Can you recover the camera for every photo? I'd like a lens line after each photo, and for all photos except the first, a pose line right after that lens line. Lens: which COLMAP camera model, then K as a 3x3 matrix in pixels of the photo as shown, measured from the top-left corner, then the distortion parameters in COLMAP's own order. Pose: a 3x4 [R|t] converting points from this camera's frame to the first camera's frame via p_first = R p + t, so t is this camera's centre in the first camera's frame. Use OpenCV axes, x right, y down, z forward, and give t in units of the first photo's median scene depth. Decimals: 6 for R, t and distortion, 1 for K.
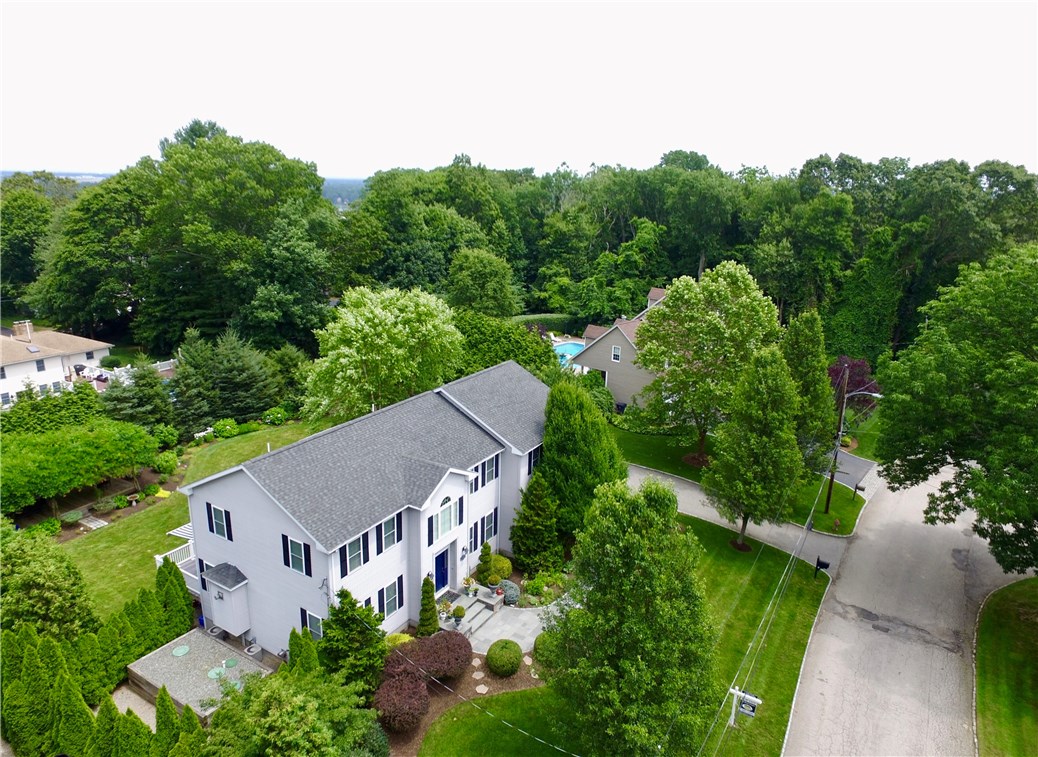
lens RADIAL K [[672.1, 0, 519.0], [0, 672.1, 378.5], [0, 0, 1]] dist [-0.004436, -0.001460]
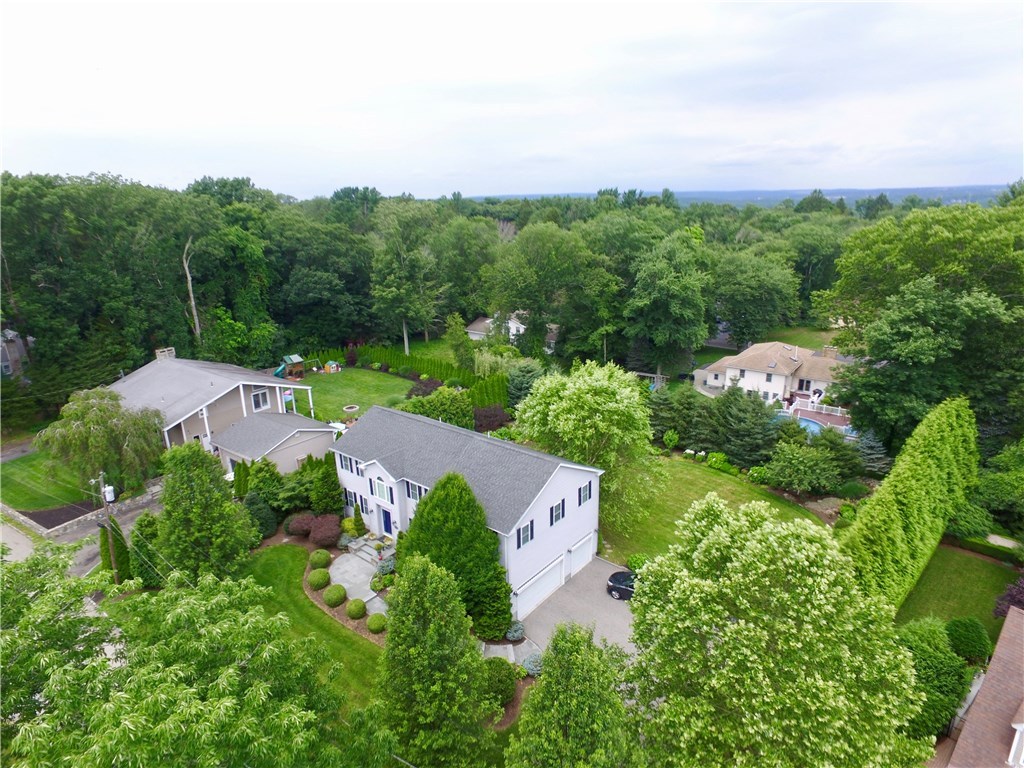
lens RADIAL K [[593.8, 0, 512.0], [0, 593.8, 384.0], [0, 0, 1]] dist [0.011089, -0.001660]
pose [[-0.116313, 0.284117, -0.951708, 0.572759], [-0.270473, 0.912937, 0.305598, -0.272982], [0.955676, 0.292956, -0.029340, 0.636129]]
